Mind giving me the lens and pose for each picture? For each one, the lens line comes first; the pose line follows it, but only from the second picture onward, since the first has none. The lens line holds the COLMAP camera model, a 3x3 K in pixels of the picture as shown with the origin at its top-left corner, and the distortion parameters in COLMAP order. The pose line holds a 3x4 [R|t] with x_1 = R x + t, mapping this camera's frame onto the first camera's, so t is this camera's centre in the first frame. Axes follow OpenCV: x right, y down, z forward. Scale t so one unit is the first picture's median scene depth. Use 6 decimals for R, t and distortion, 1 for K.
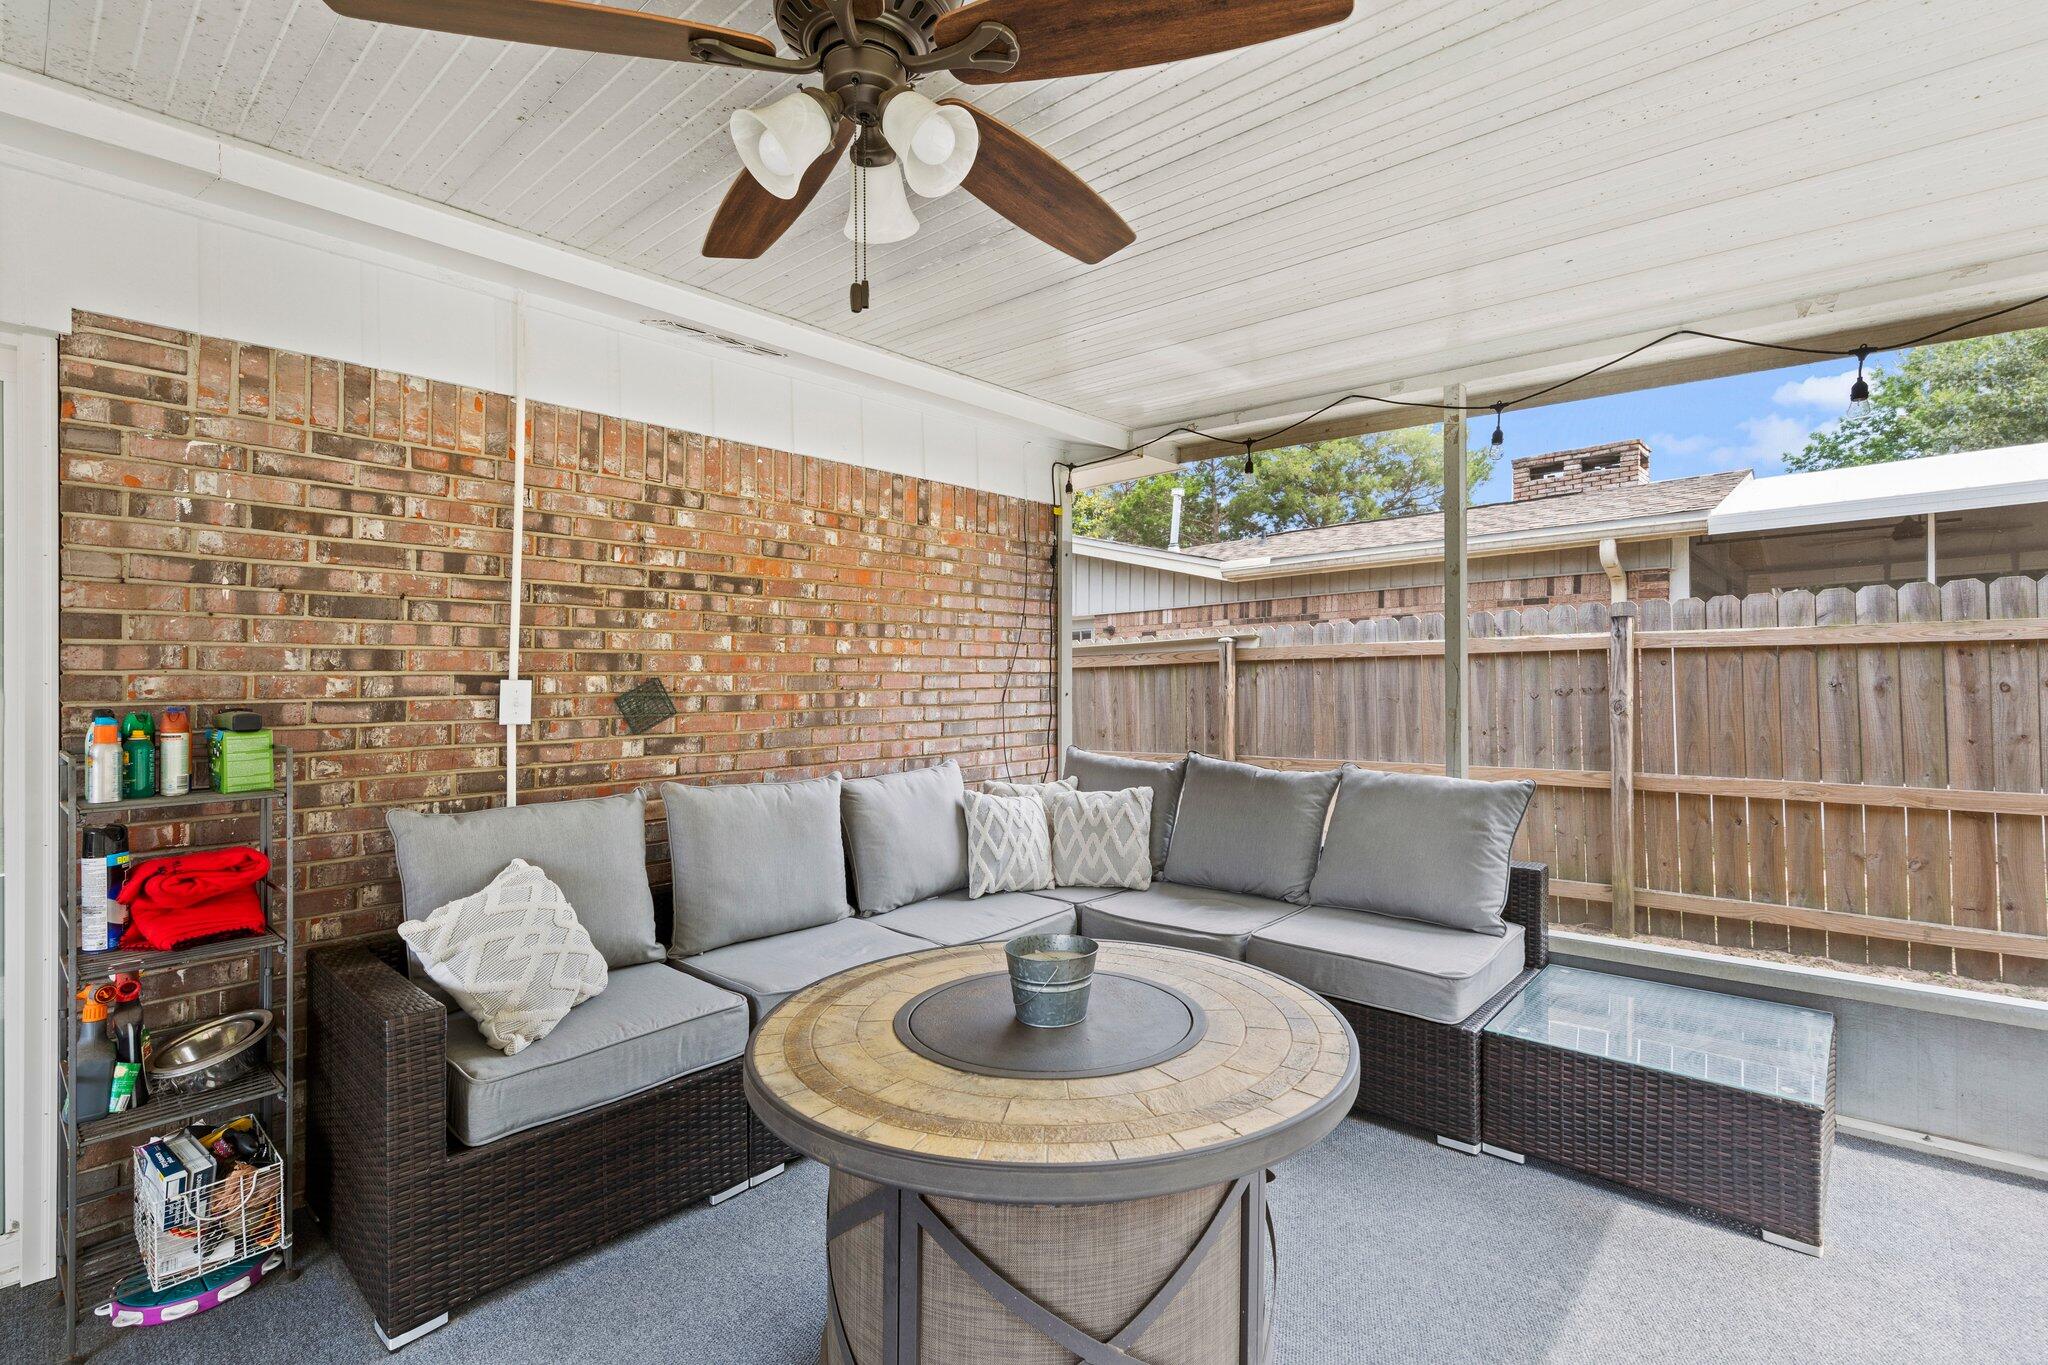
lens RADIAL K [[946.0, 0, 1021.7], [0, 946.0, 662.7], [0, 0, 1]] dist [0.015554, -0.000003]
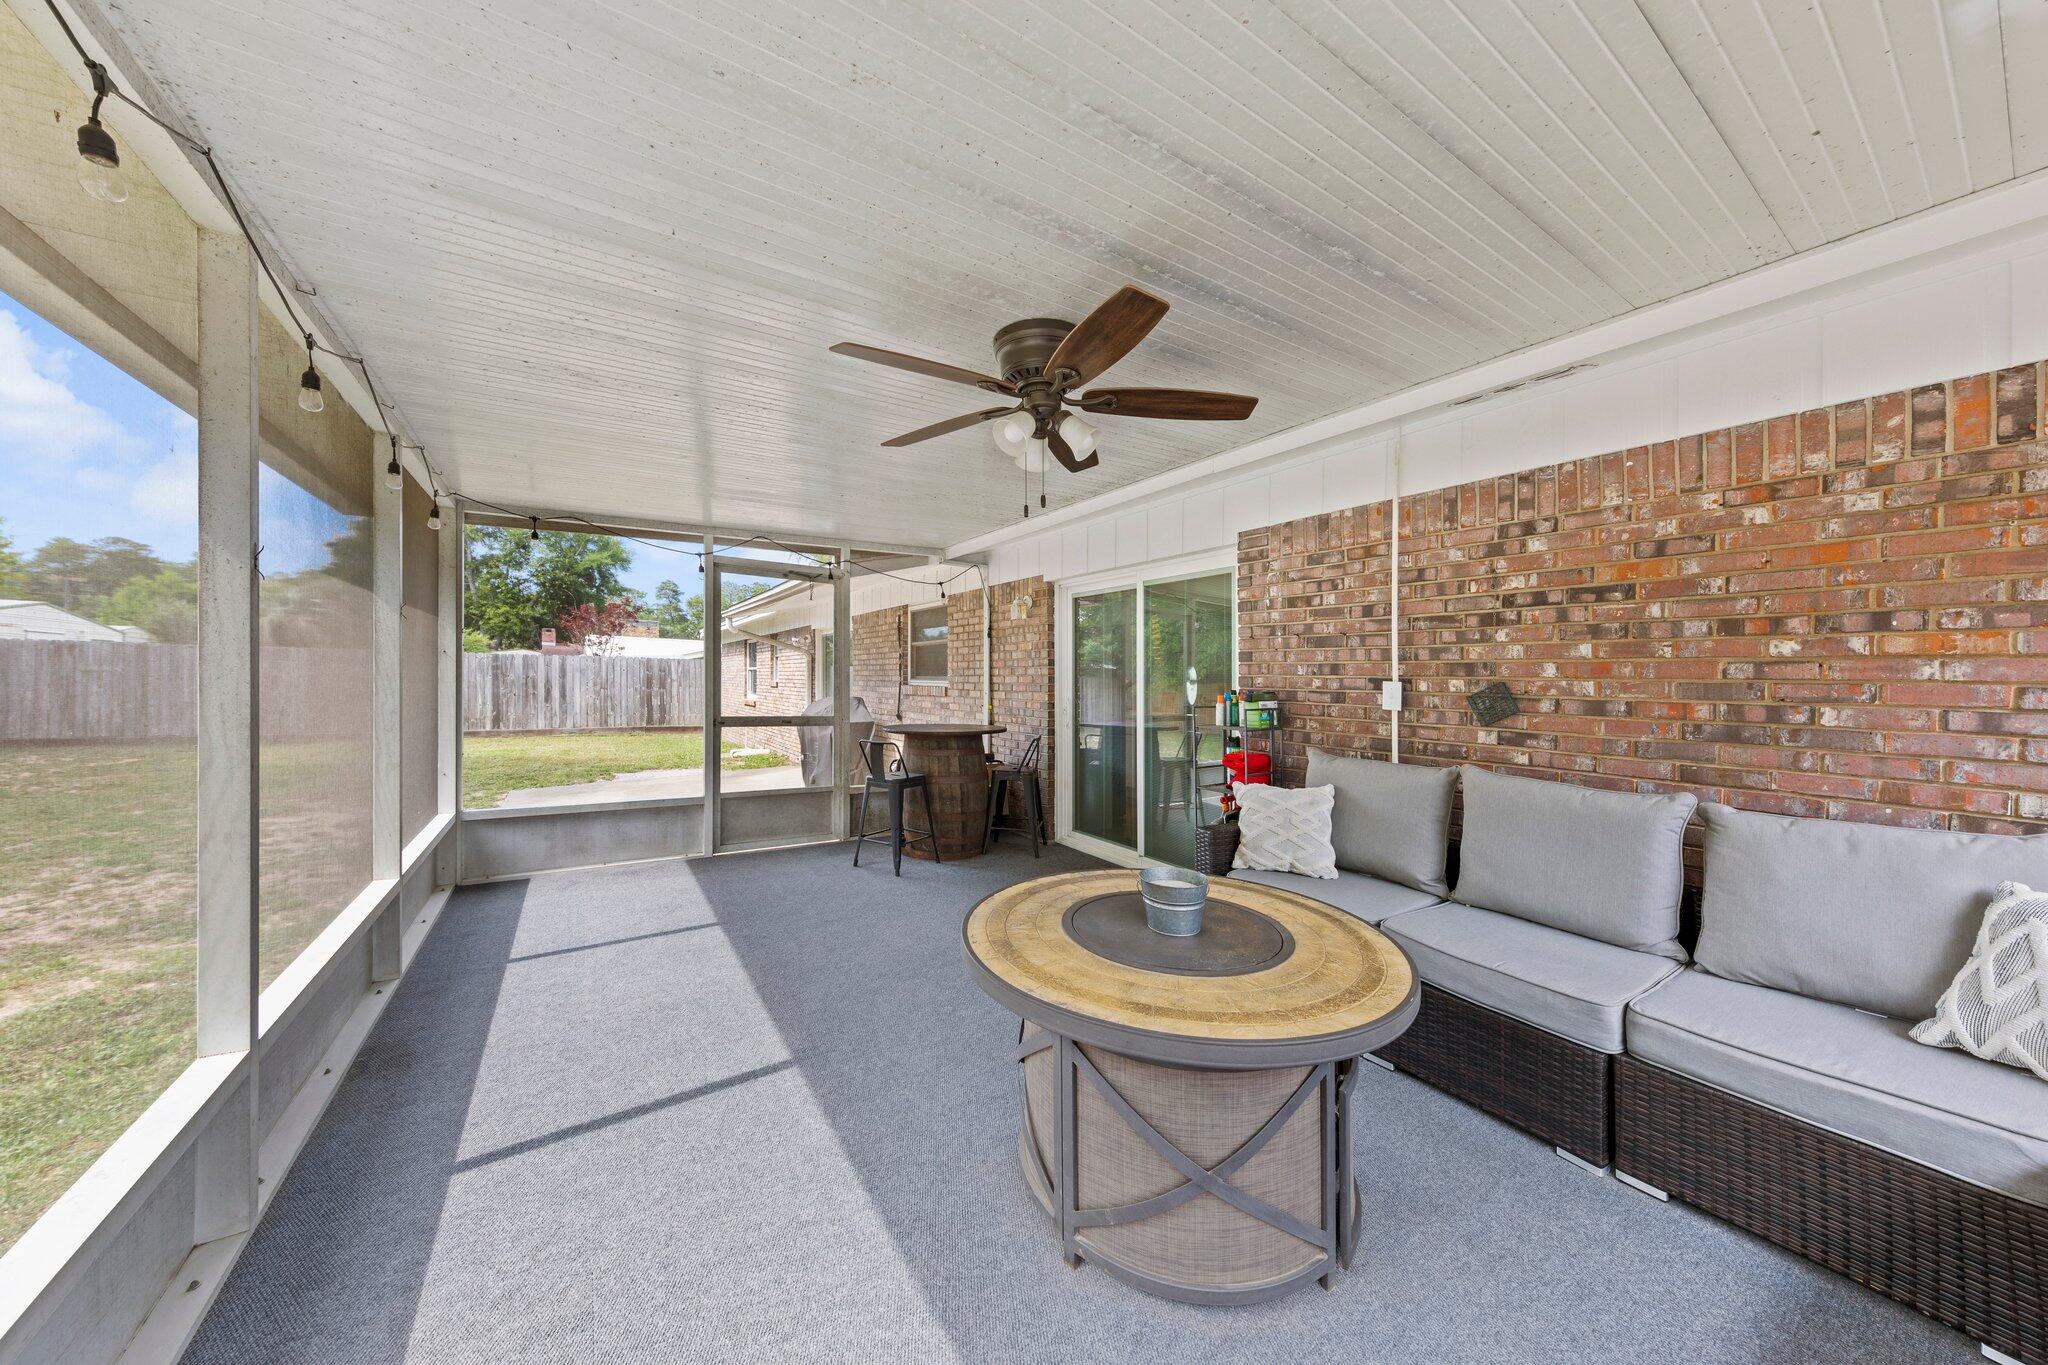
lens RADIAL K [[678.3, 0, 1019.5], [0, 678.3, 678.7], [0, 0, 1]] dist [-0.001996, -0.000050]
pose [[-0.262915, 0.008811, -0.964779, 0.626450], [0.005899, 0.999954, 0.007525, 0.001455], [0.964801, -0.003712, -0.262955, 0.629685]]
